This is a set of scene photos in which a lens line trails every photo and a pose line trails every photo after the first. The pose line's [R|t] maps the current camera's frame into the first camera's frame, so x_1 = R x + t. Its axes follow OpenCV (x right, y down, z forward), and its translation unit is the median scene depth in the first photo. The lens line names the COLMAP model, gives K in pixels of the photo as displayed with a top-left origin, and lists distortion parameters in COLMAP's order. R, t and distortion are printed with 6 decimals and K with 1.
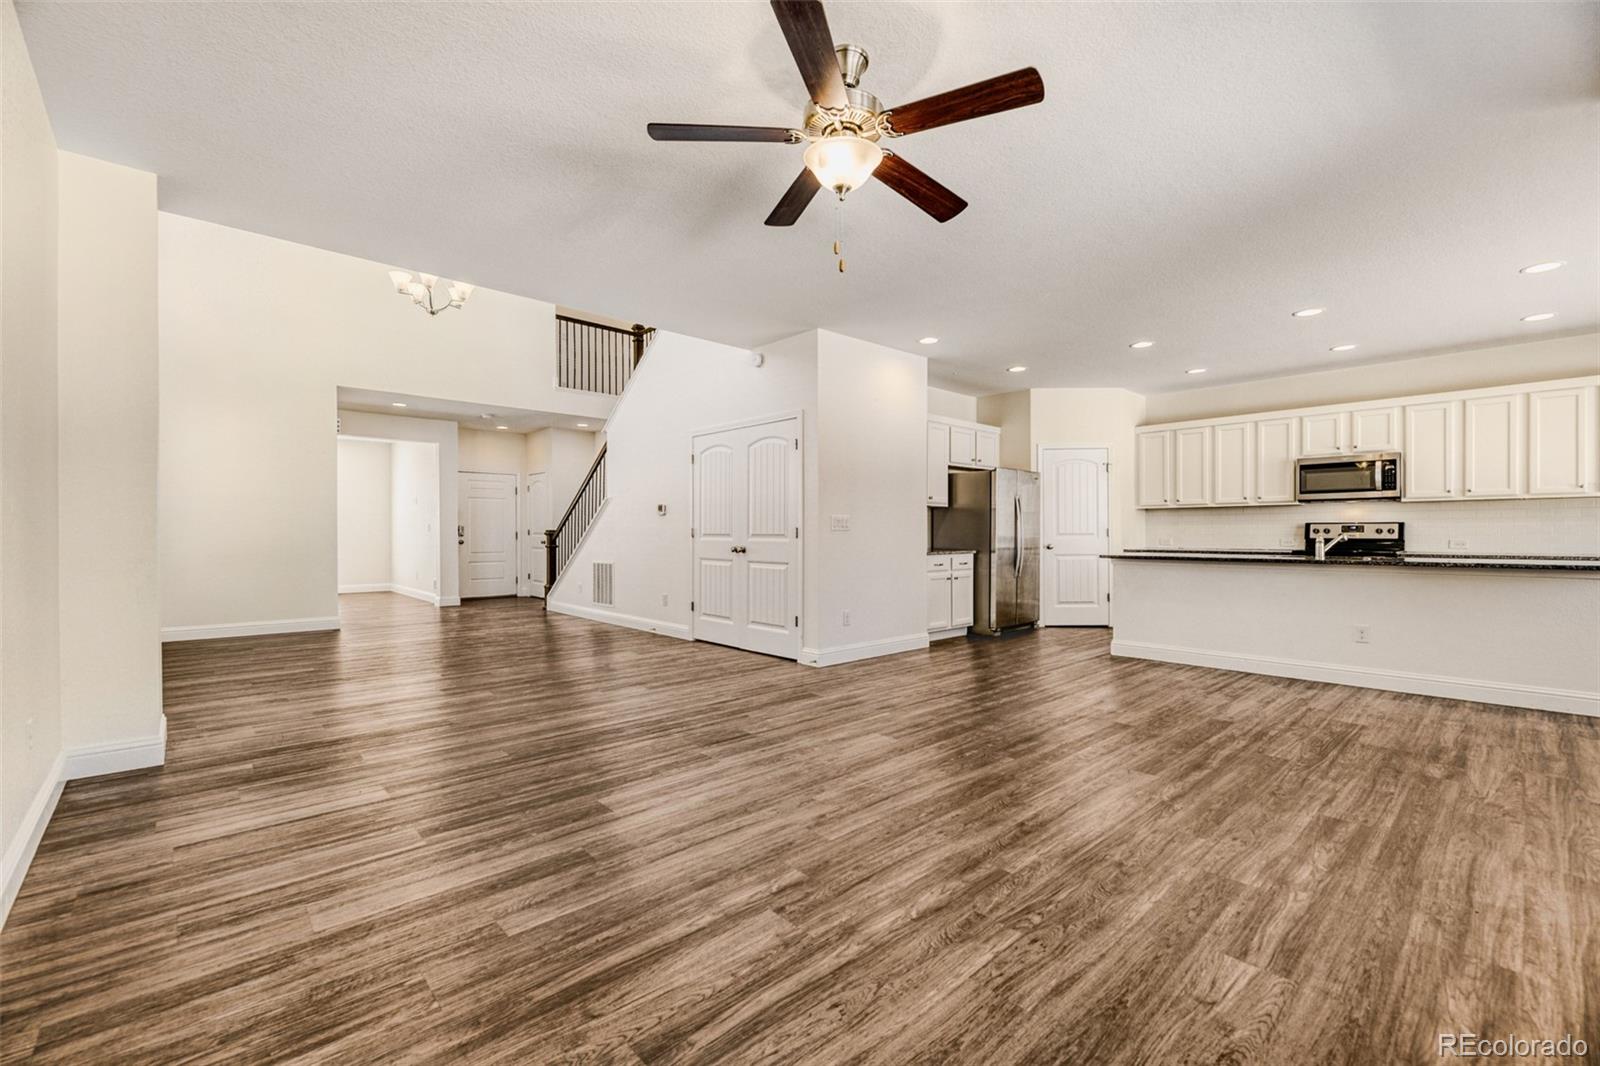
lens RADIAL K [[665.2, 0, 770.7], [0, 665.2, 532.1], [0, 0, 1]] dist [0.002962, -0.002084]
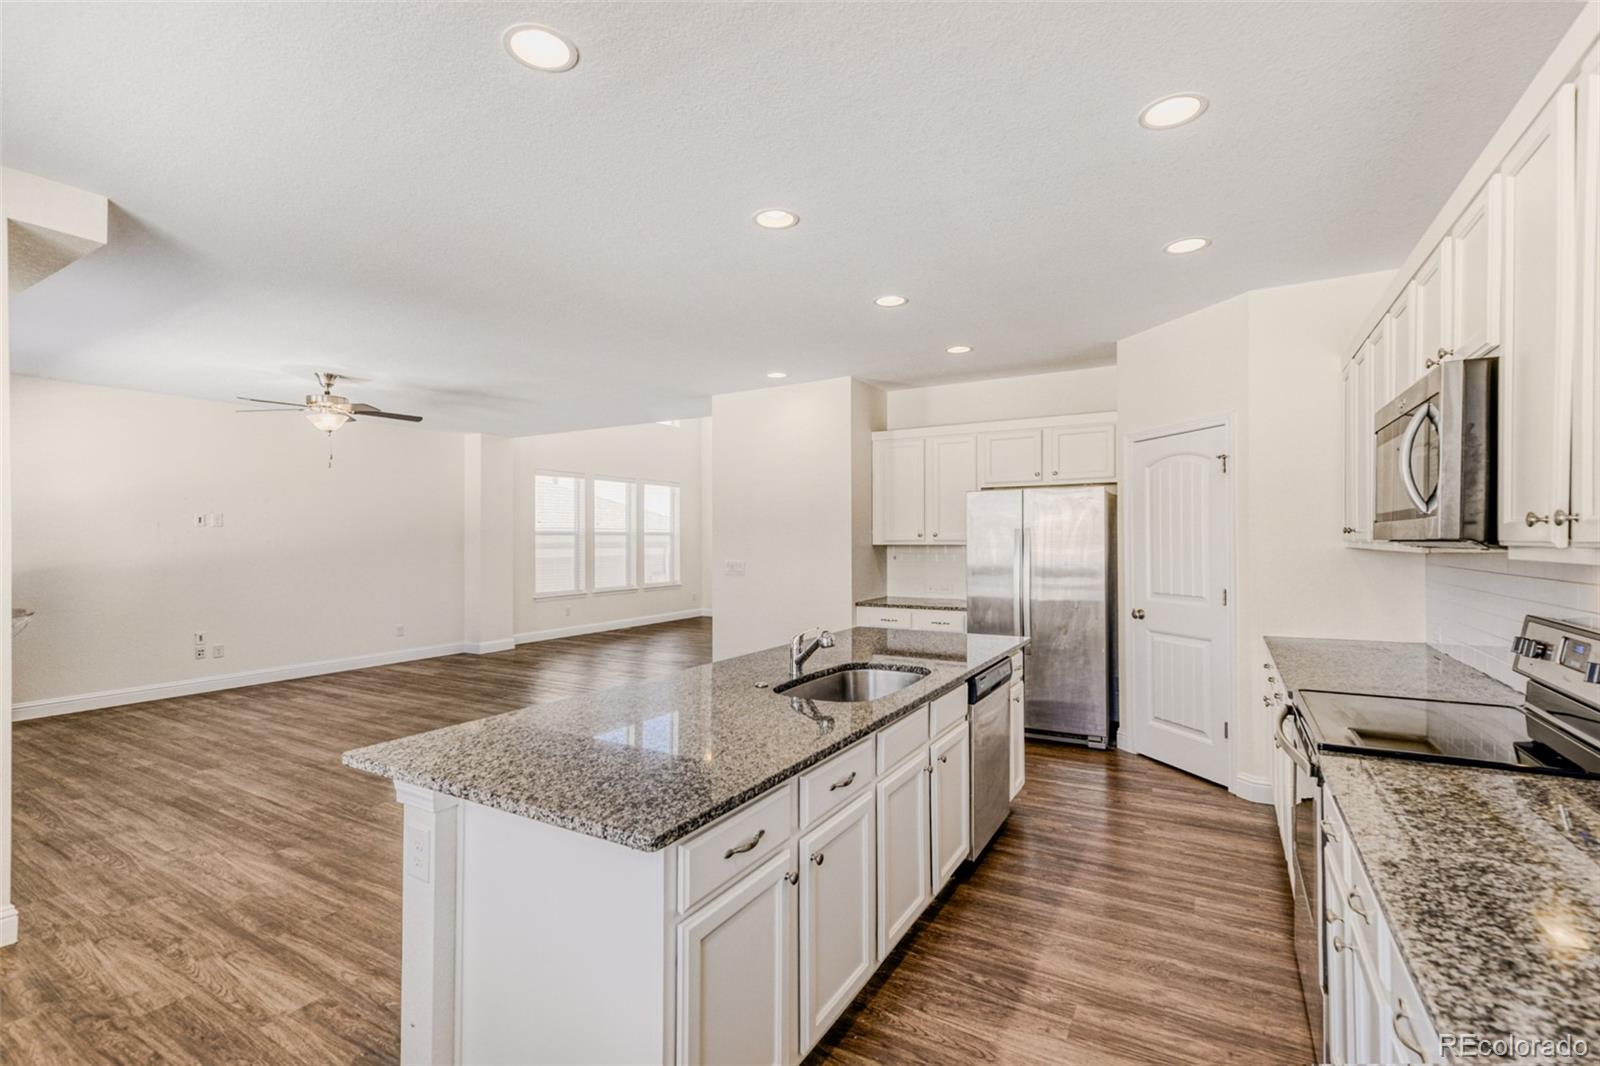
lens RADIAL K [[697.5, 0, 815.8], [0, 697.5, 535.4], [0, 0, 1]] dist [-0.001216, -0.000569]
pose [[0.336423, 0.004339, -0.941701, 3.026327], [-0.005538, 0.999981, 0.002629, -0.170227], [0.941695, 0.004331, 0.336441, 1.865104]]
